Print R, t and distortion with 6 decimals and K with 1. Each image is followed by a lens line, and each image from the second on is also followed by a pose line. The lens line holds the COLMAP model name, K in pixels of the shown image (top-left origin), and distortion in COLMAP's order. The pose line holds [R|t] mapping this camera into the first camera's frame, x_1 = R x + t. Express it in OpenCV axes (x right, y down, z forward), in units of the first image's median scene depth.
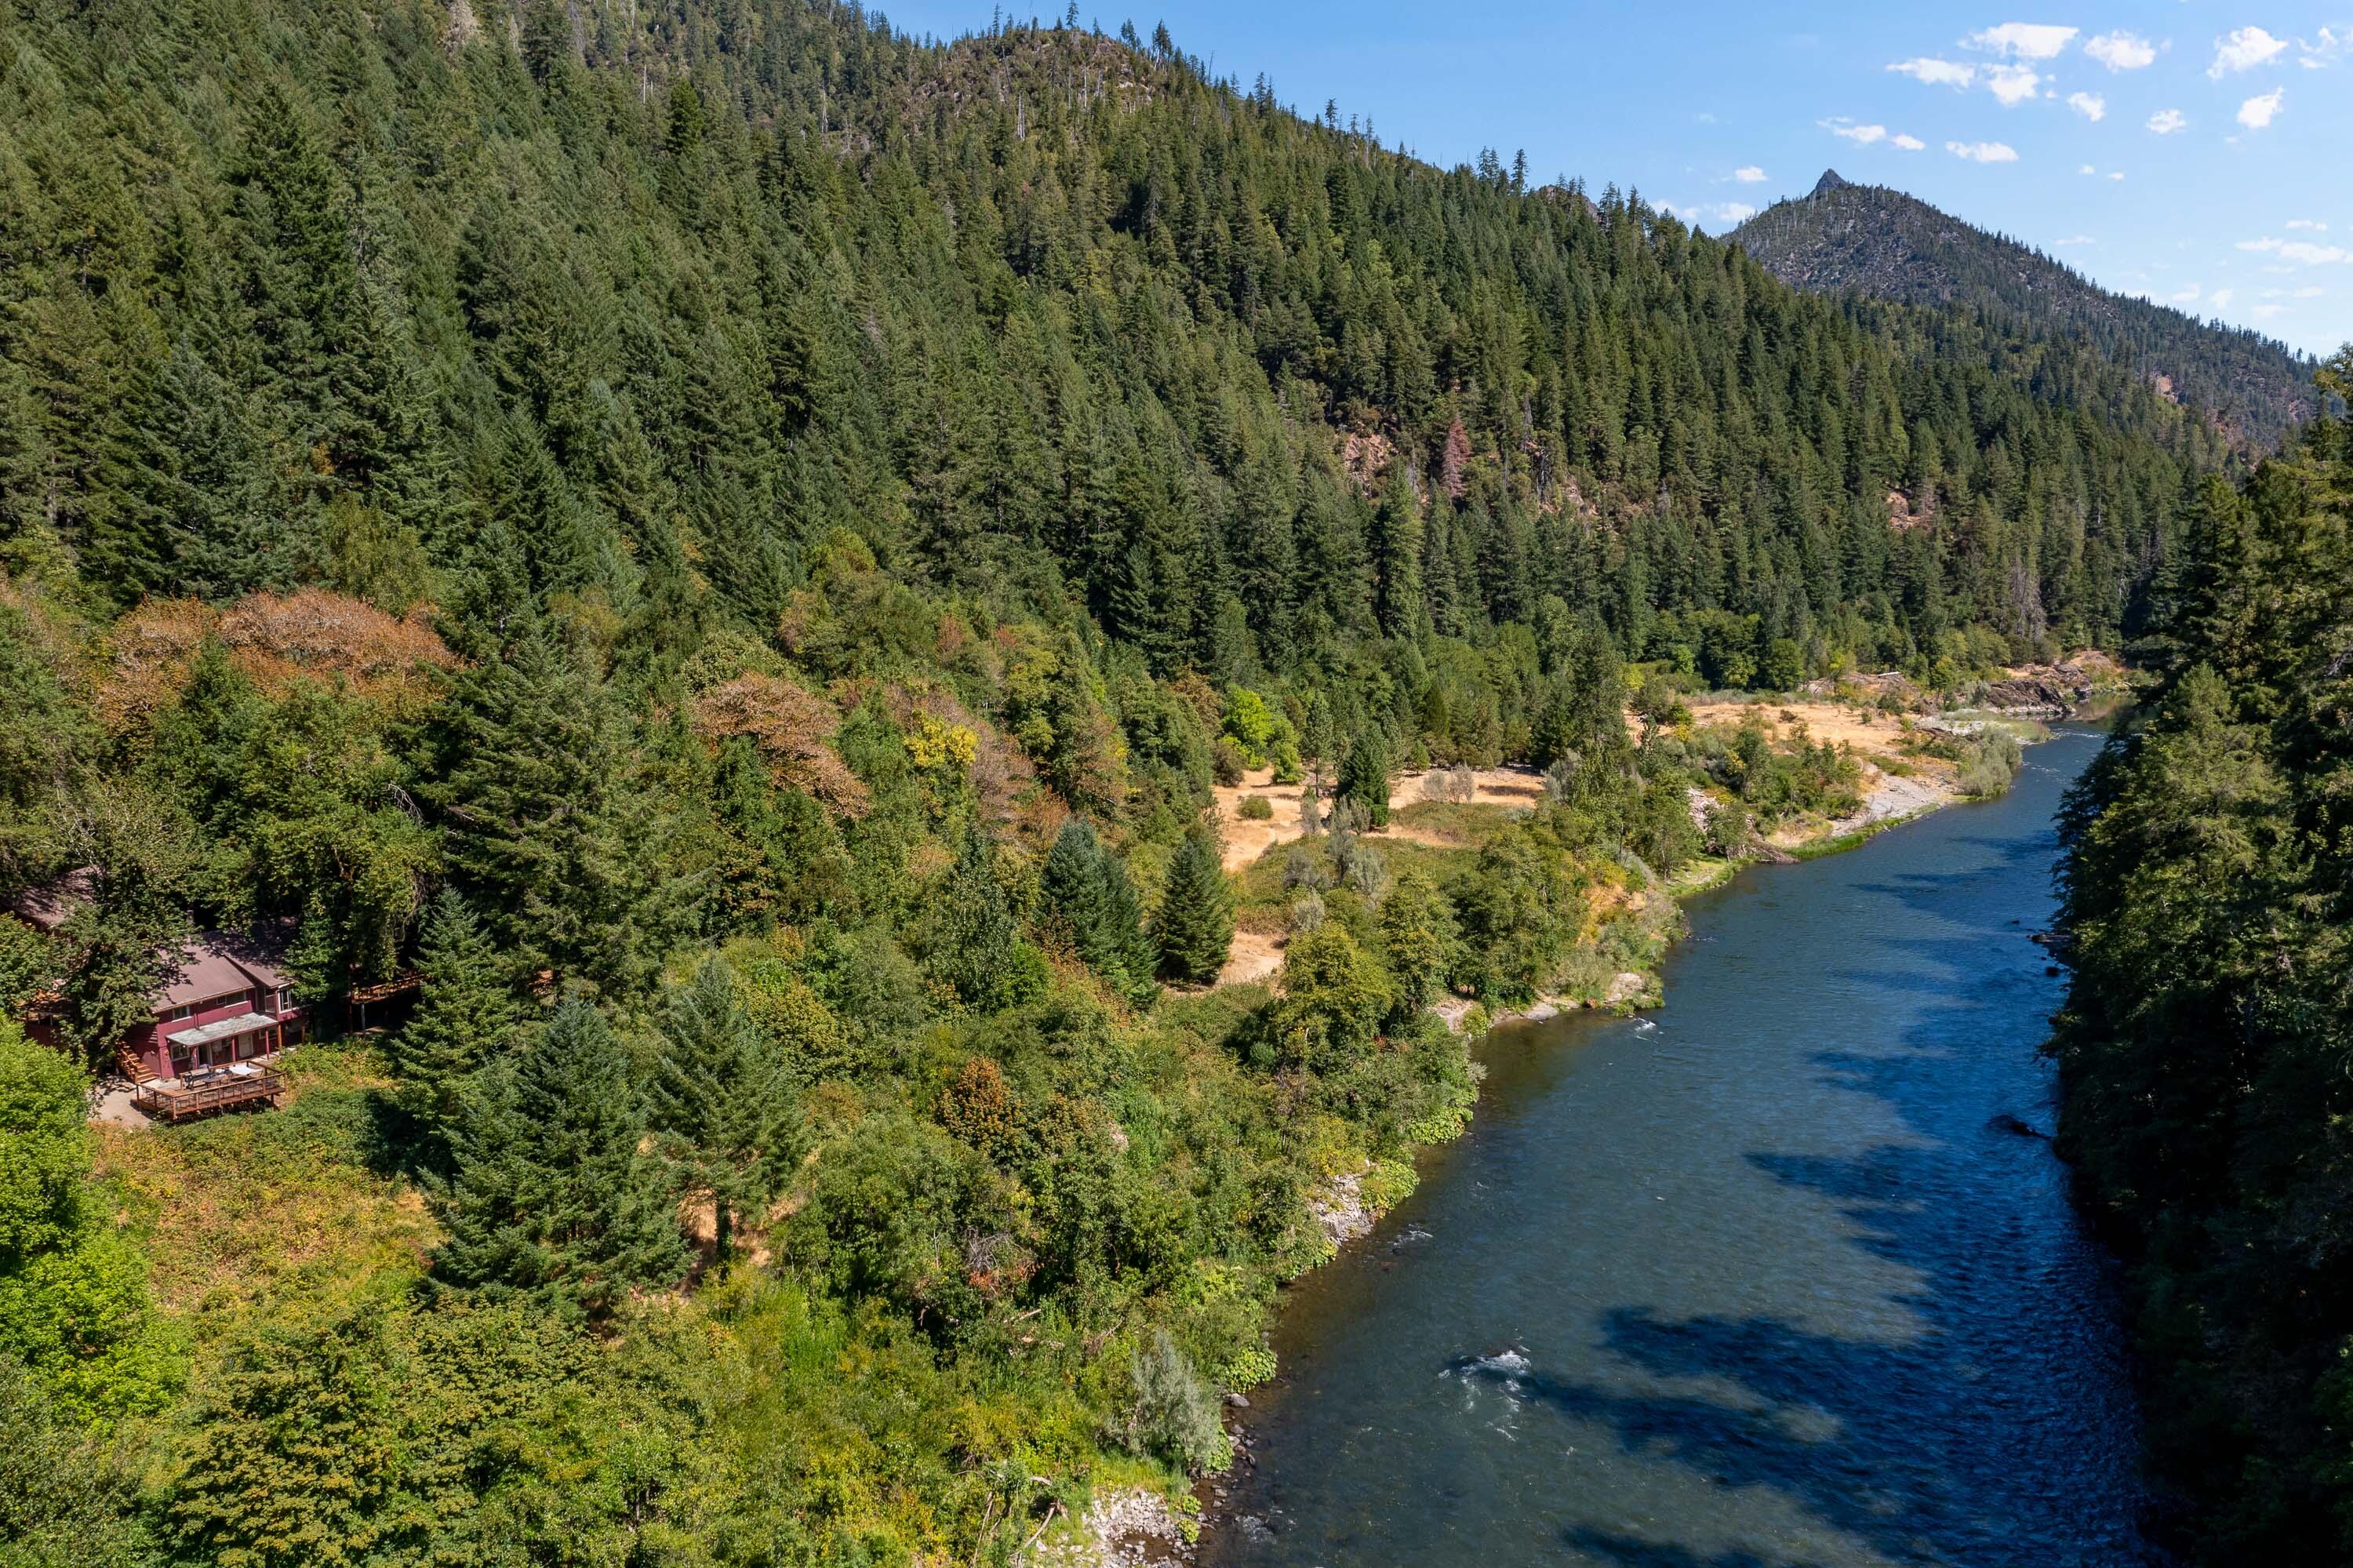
lens RADIAL K [[1892.0, 0, 1176.5], [0, 1892.0, 784.0], [0, 0, 1]] dist [-0.009676, 0.021205]
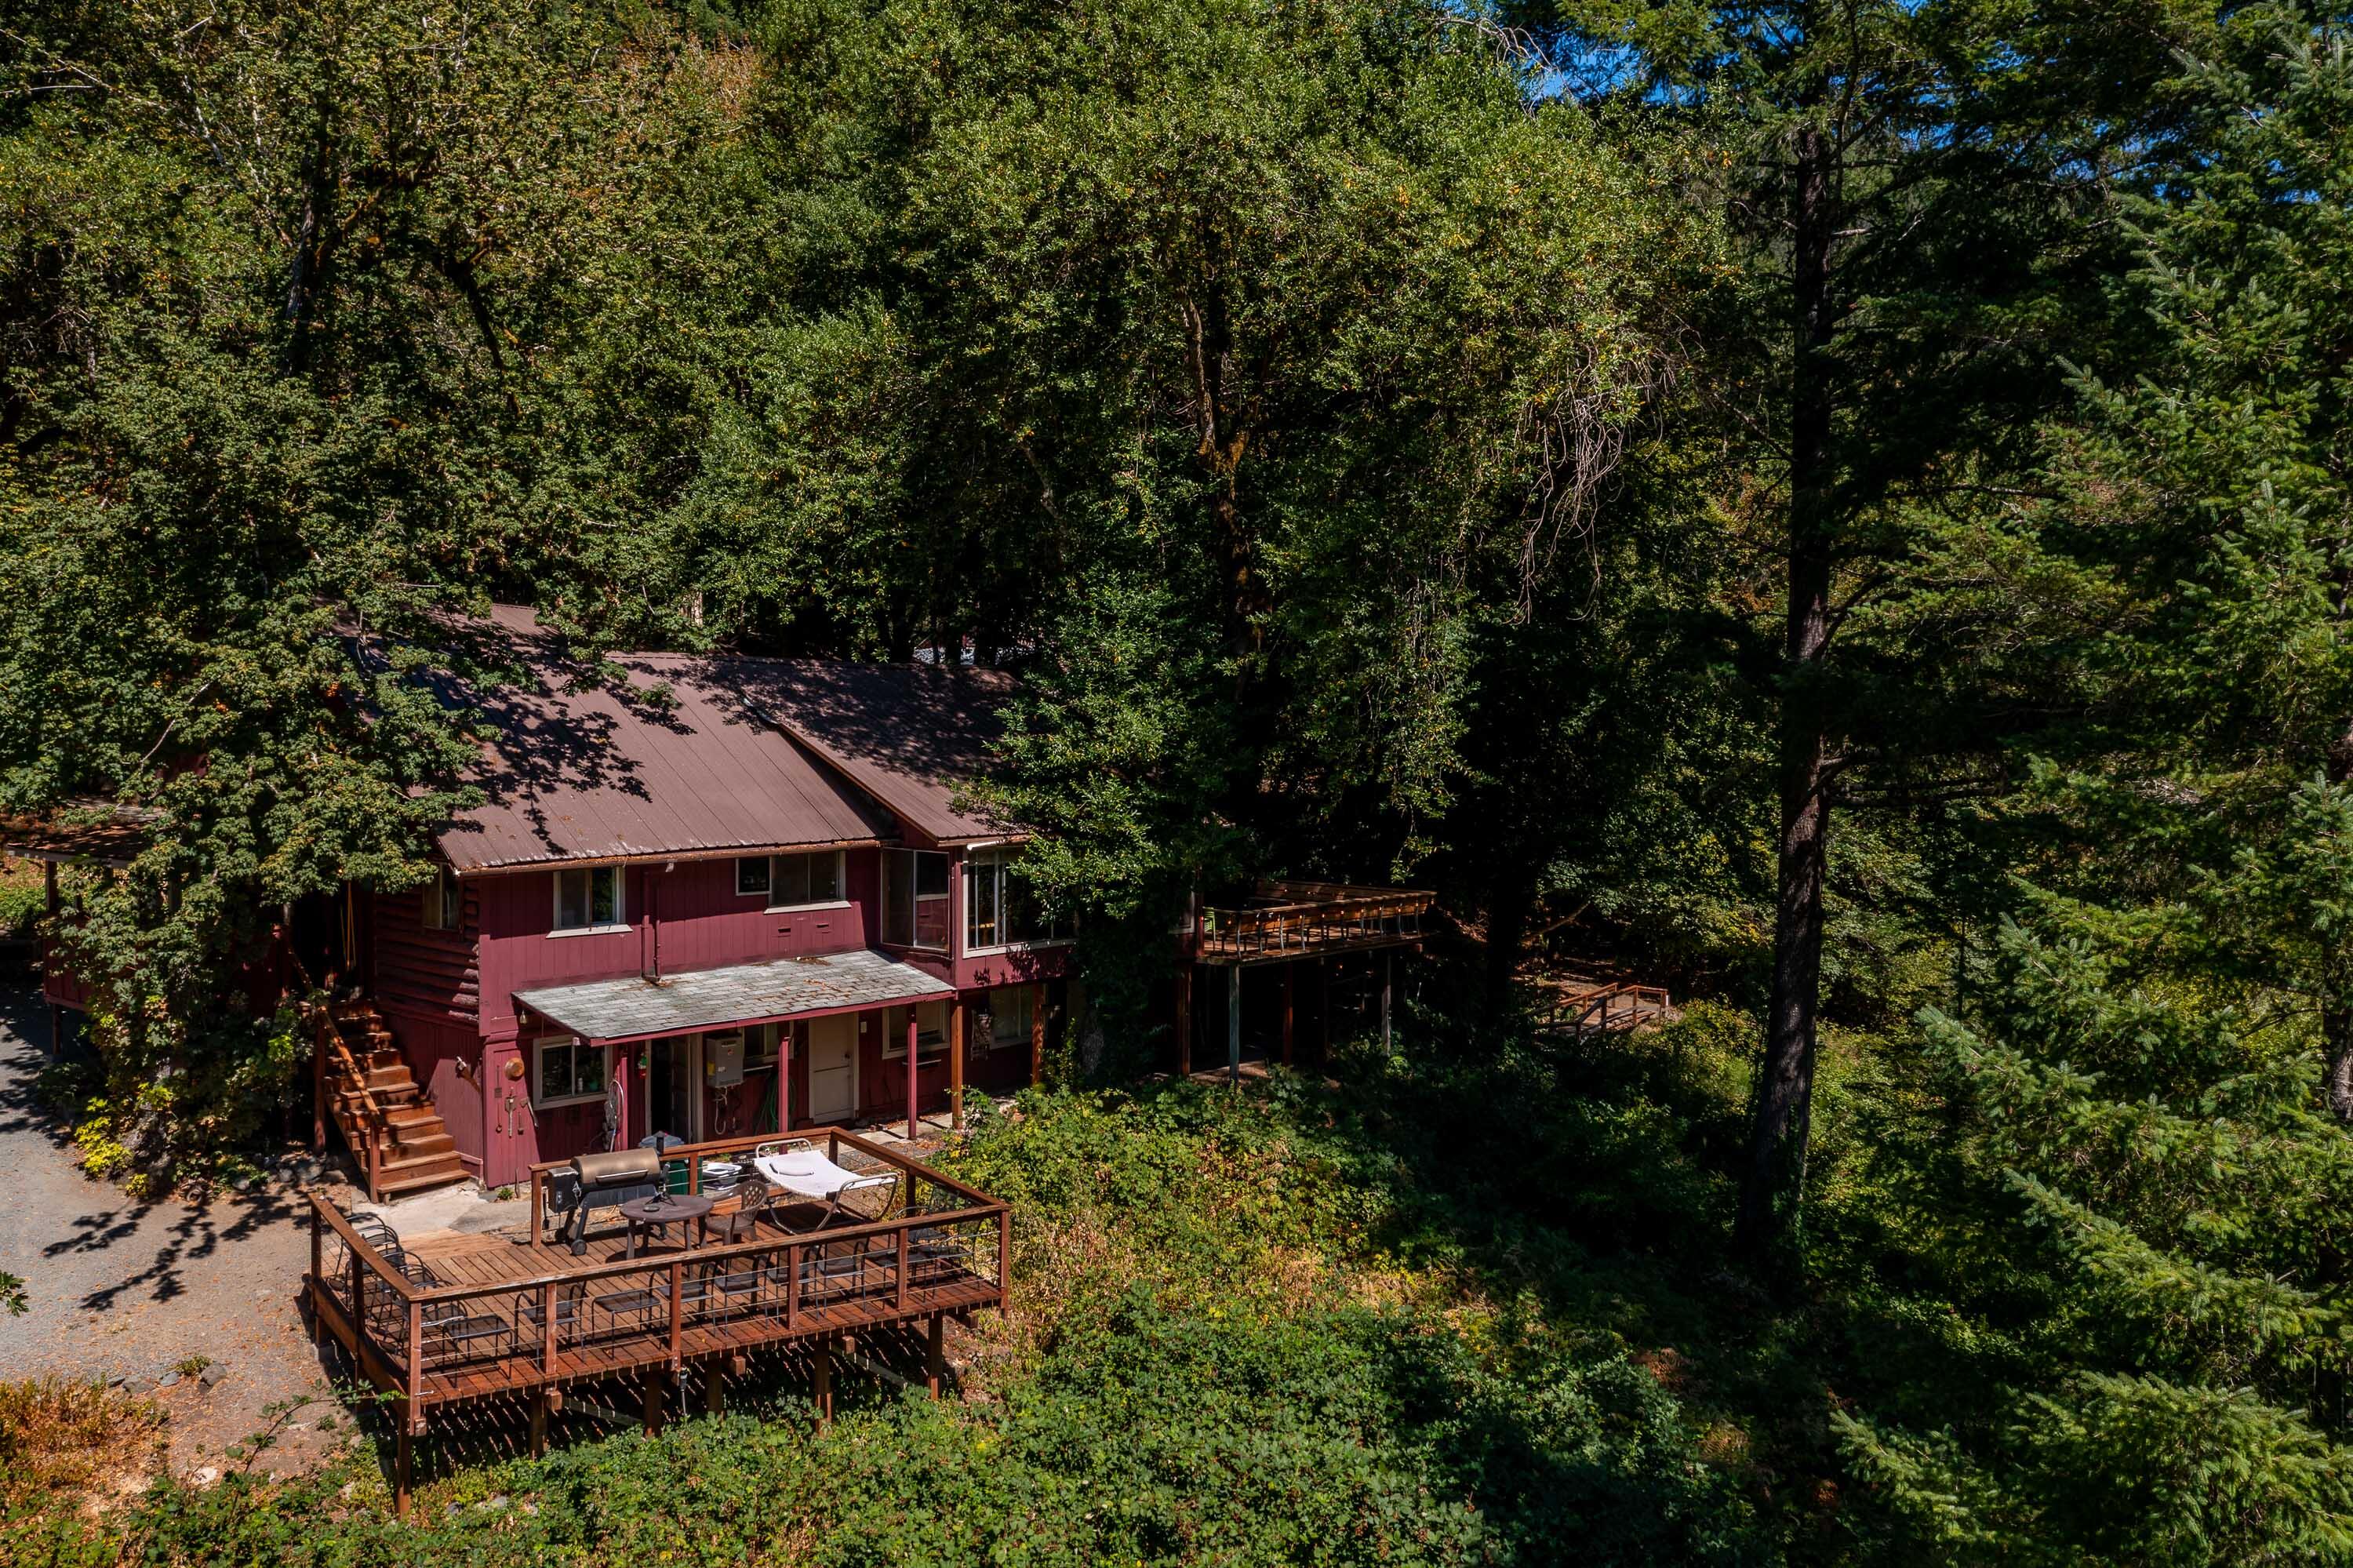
lens RADIAL K [[1892.0, 0, 1176.5], [0, 1892.0, 784.0], [0, 0, 1]] dist [-0.009676, 0.021205]
pose [[0.957051, 0.022492, -0.289045, -0.377430], [-0.047426, 0.995702, -0.079551, 0.117455], [0.286014, 0.089842, 0.954005, 0.770496]]
